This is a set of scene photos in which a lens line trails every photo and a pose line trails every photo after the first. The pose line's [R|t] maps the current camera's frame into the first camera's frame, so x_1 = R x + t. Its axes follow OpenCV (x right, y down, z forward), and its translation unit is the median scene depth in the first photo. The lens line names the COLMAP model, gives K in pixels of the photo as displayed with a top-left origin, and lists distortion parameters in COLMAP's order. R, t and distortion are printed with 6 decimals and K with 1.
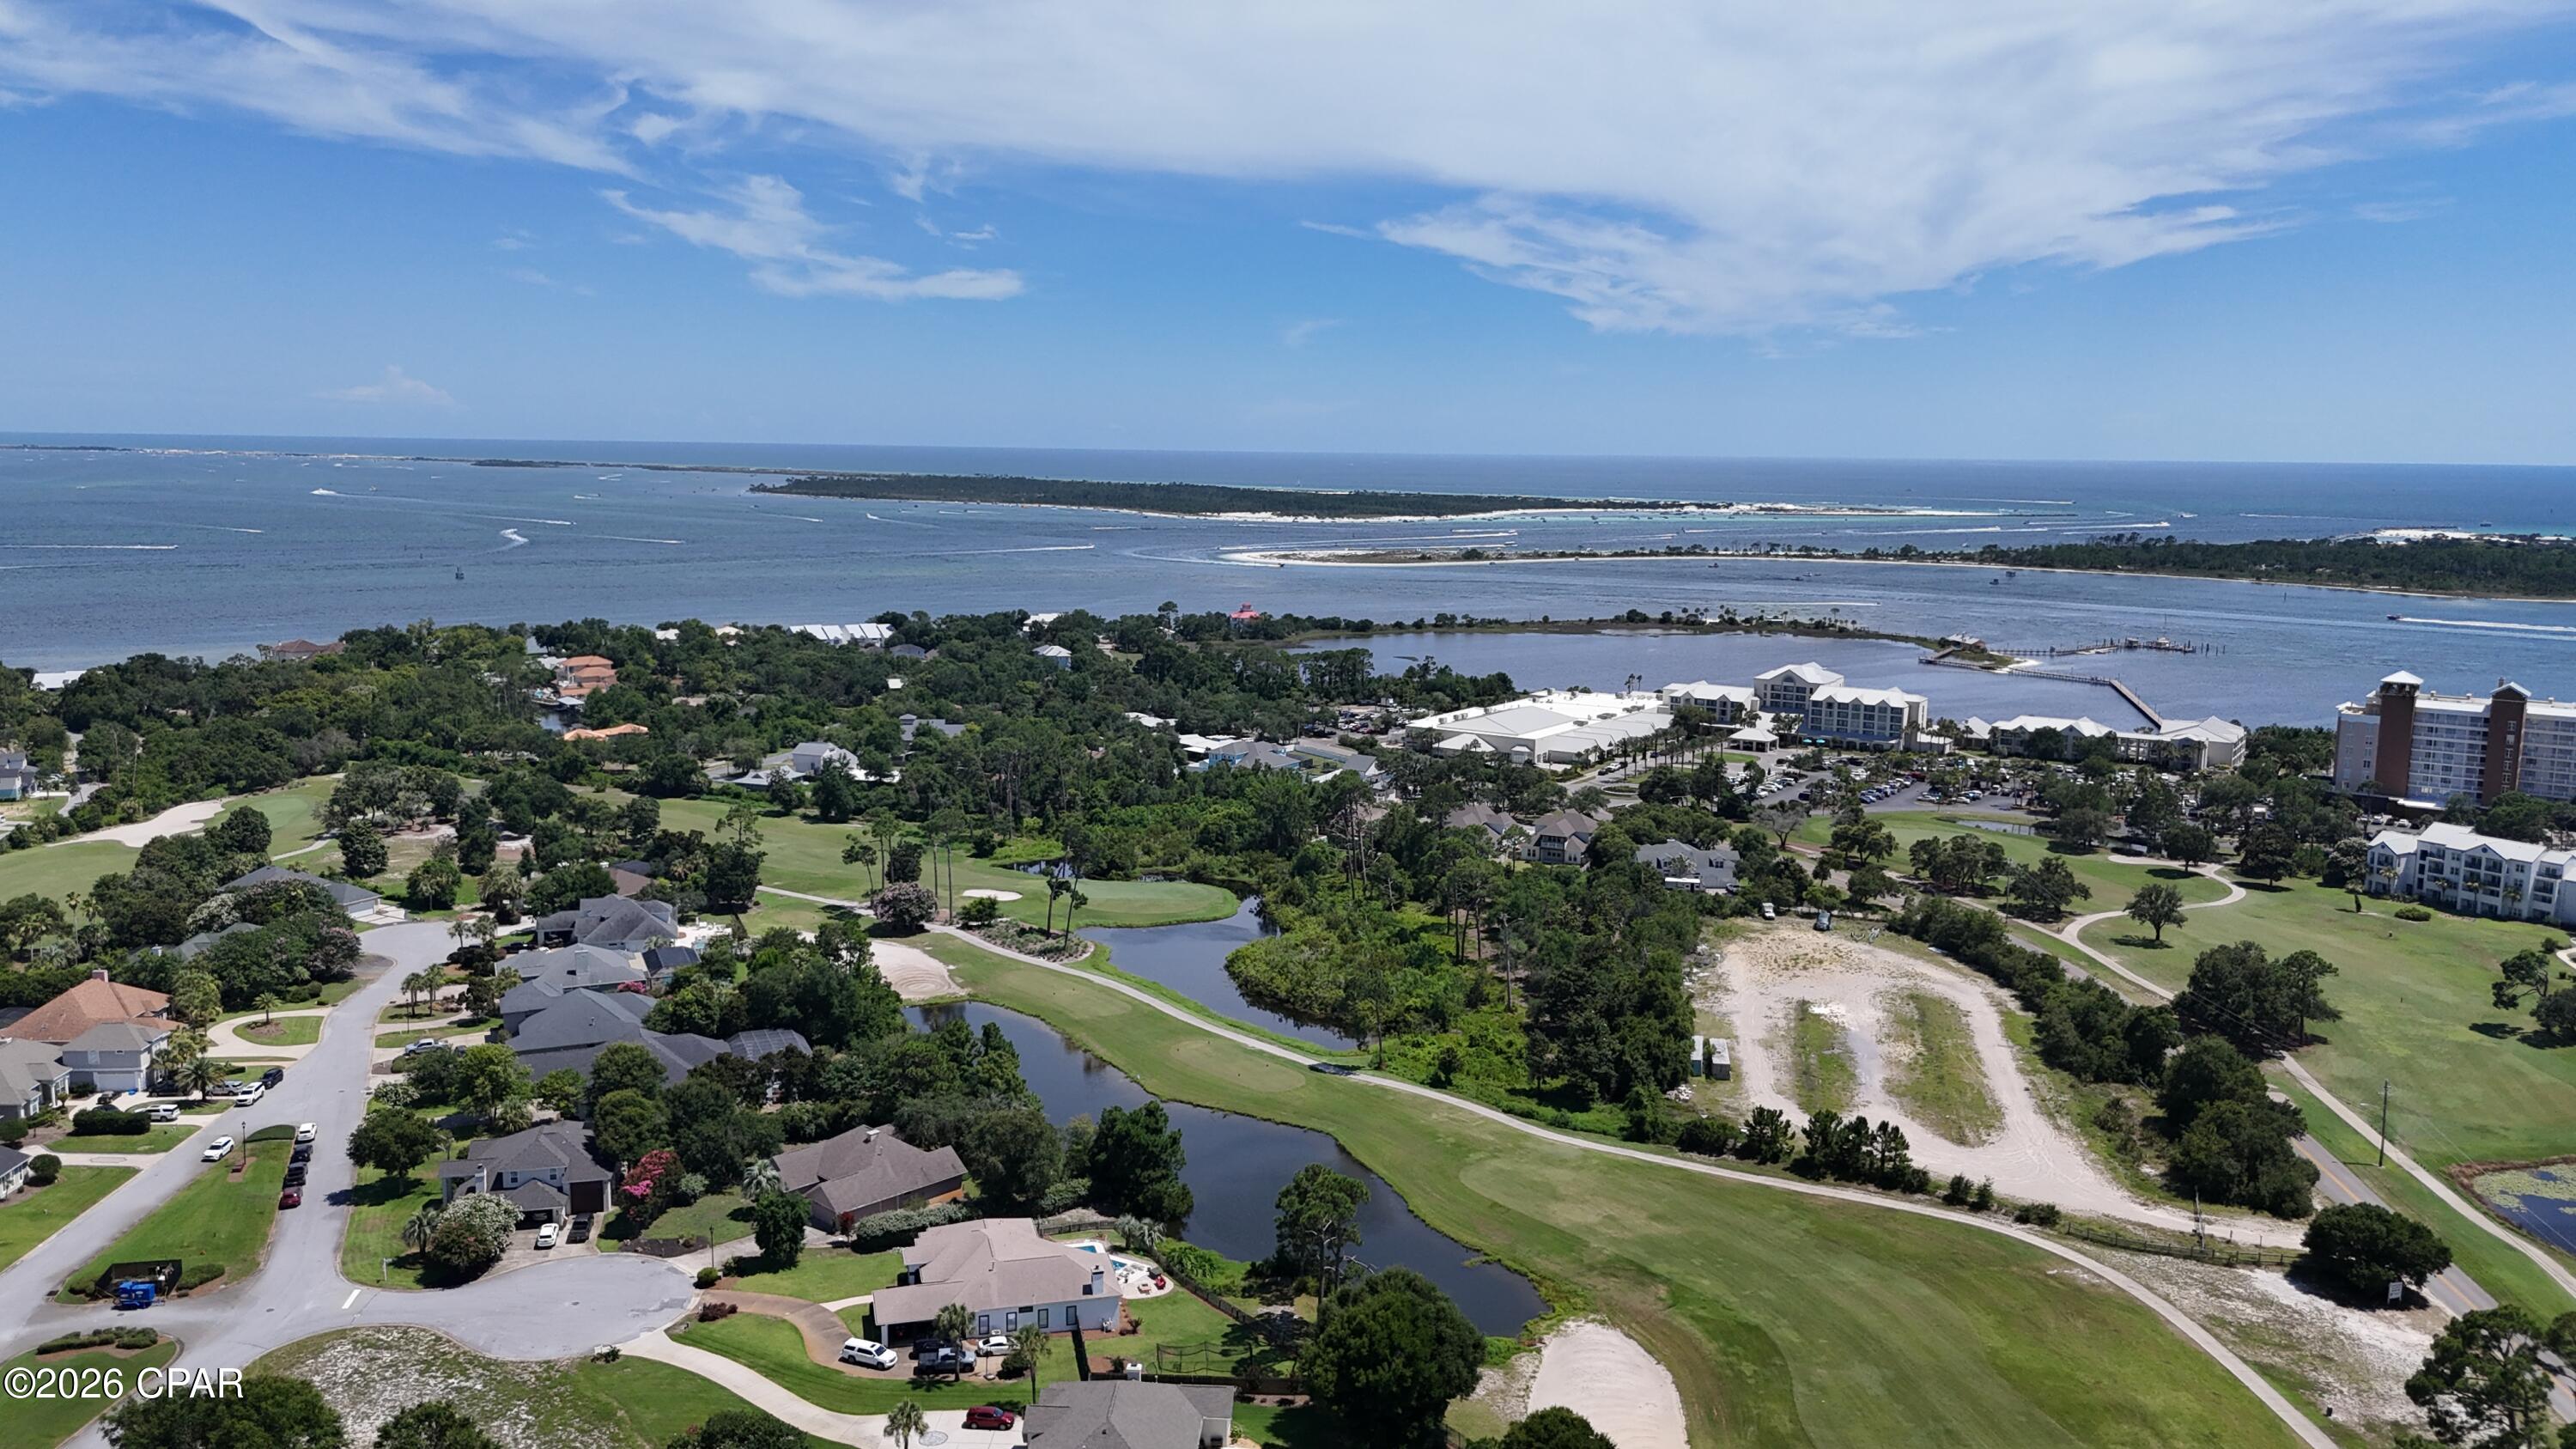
lens RADIAL K [[1902.1, 0, 1271.7], [0, 1902.1, 711.8], [0, 0, 1]] dist [0.077969, -0.083223]
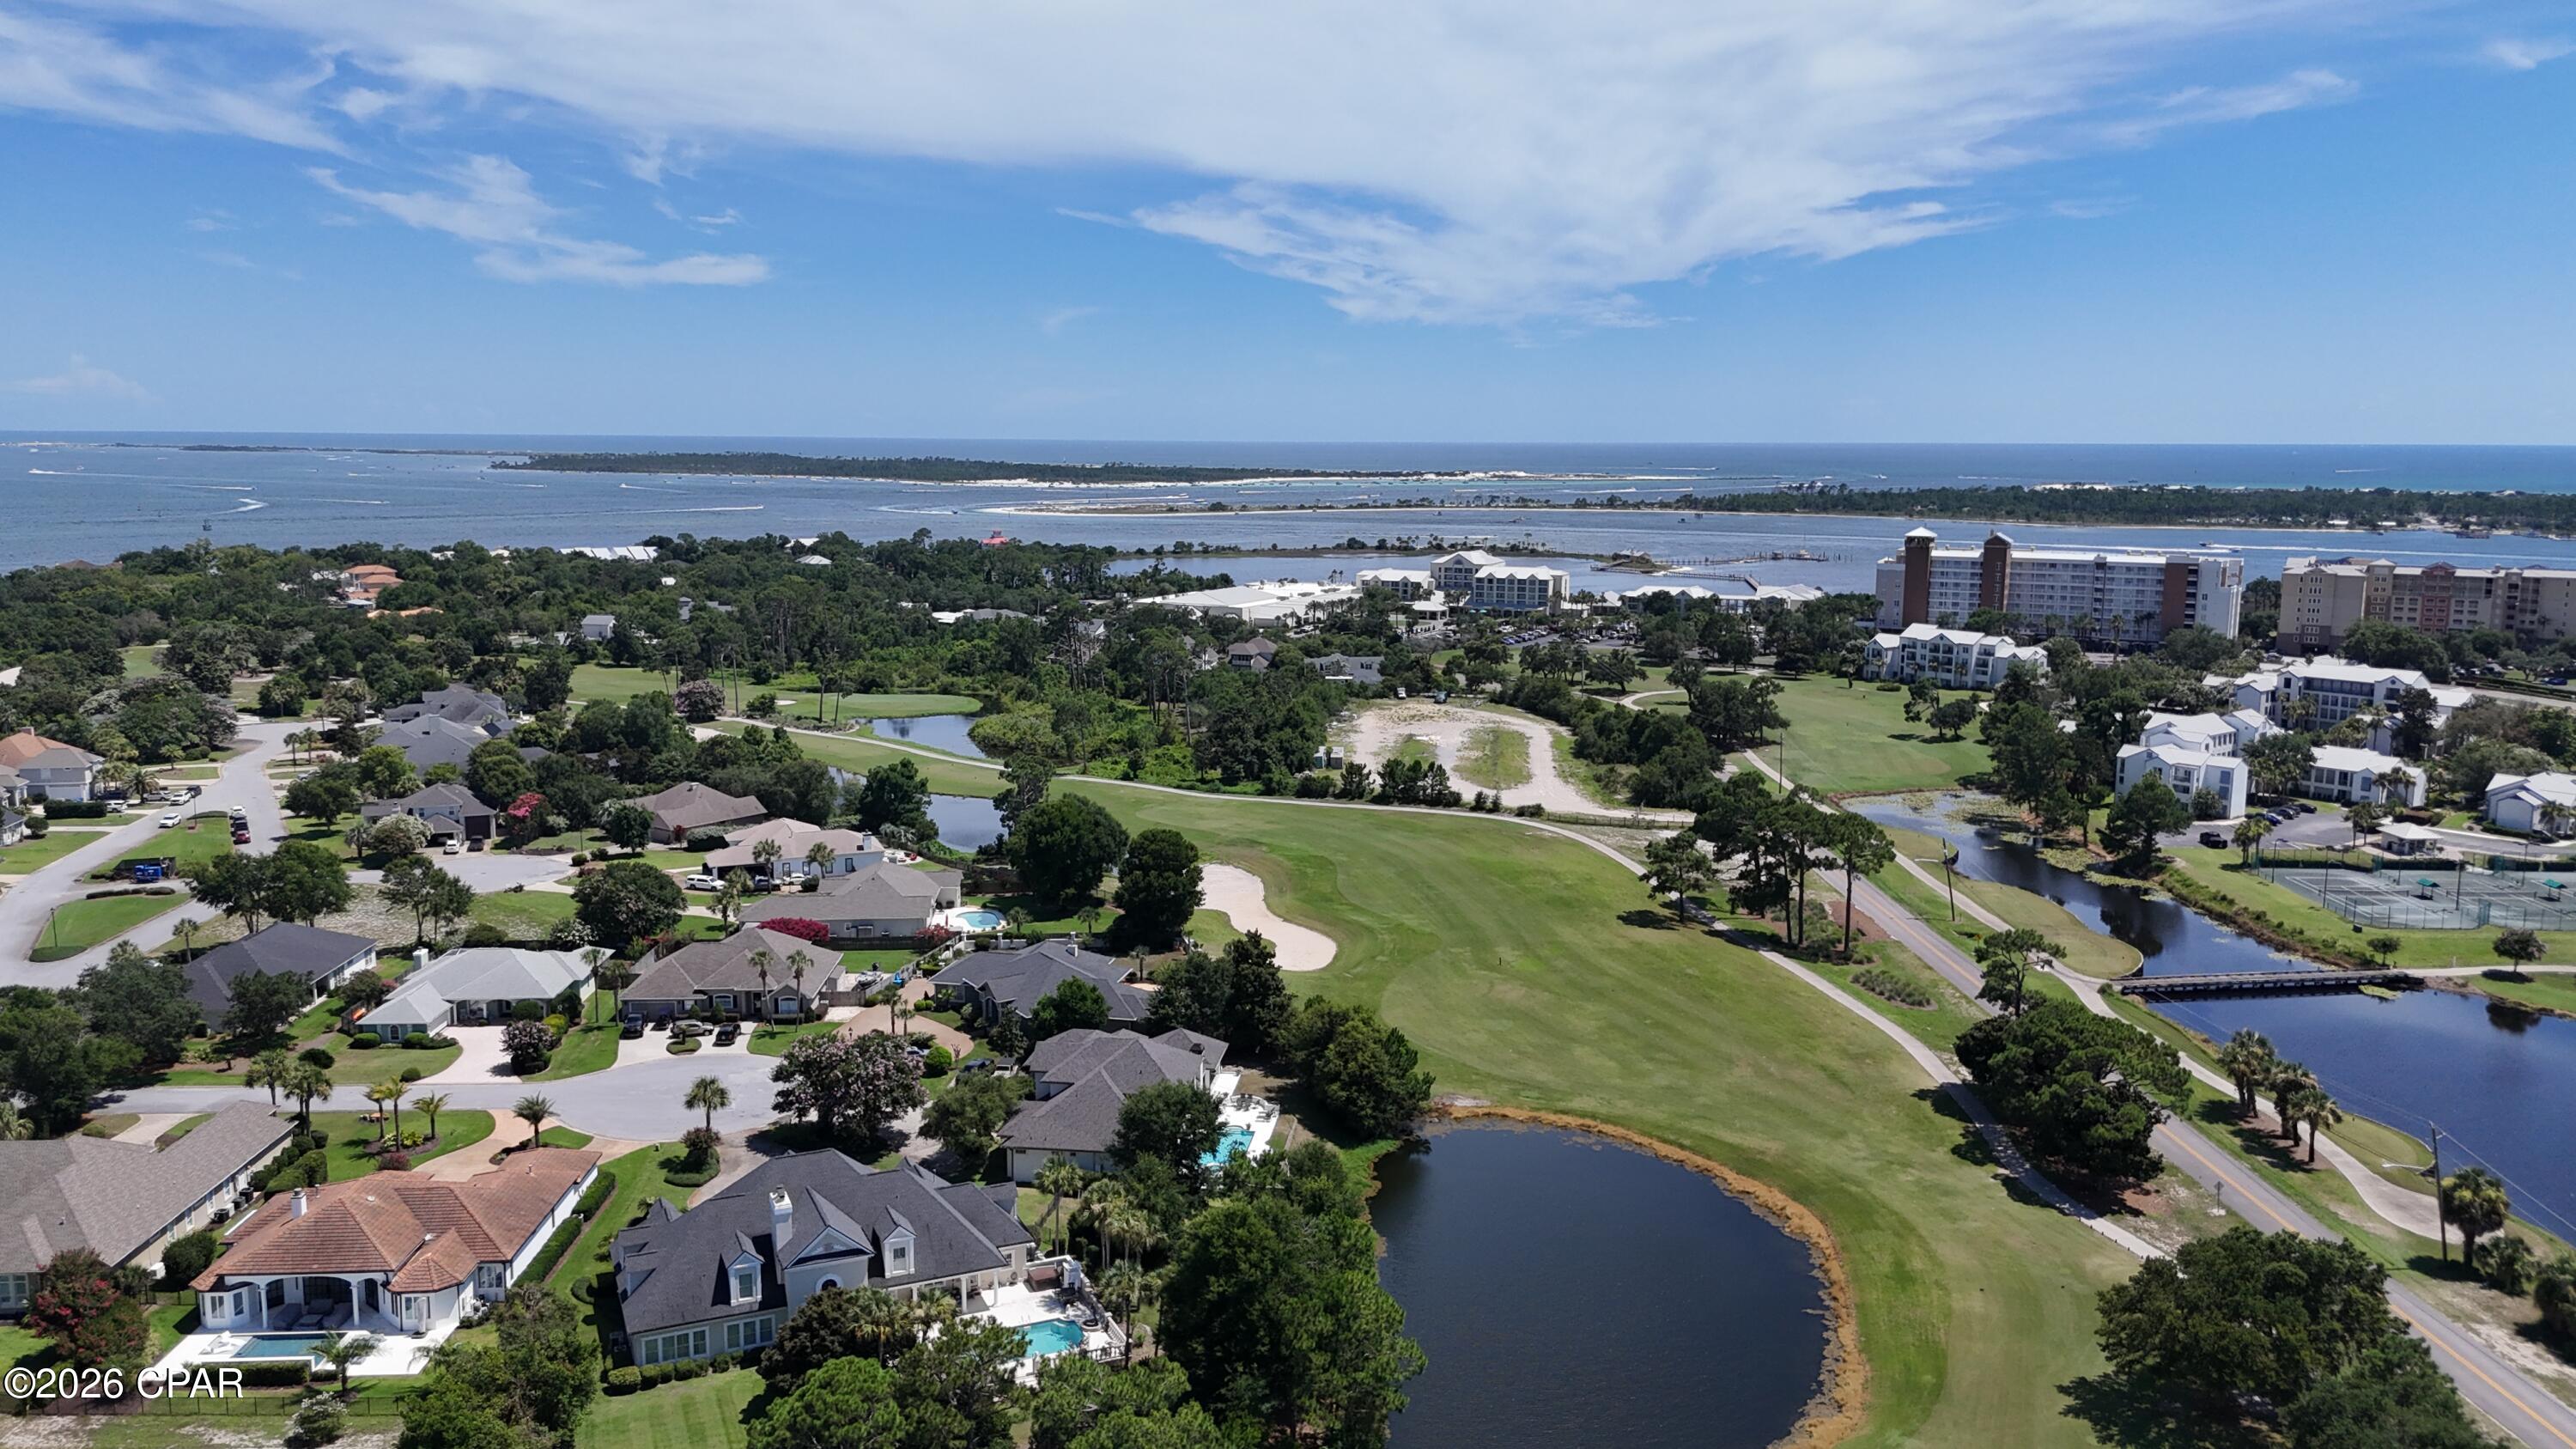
lens RADIAL K [[1902.1, 0, 1271.7], [0, 1902.1, 711.8], [0, 0, 1]] dist [0.077969, -0.083223]
pose [[0.992377, -0.024818, 0.120711, 0.015942], [0.024130, 0.999683, 0.007155, 0.079844], [-0.120850, -0.004188, 0.992662, -0.183326]]
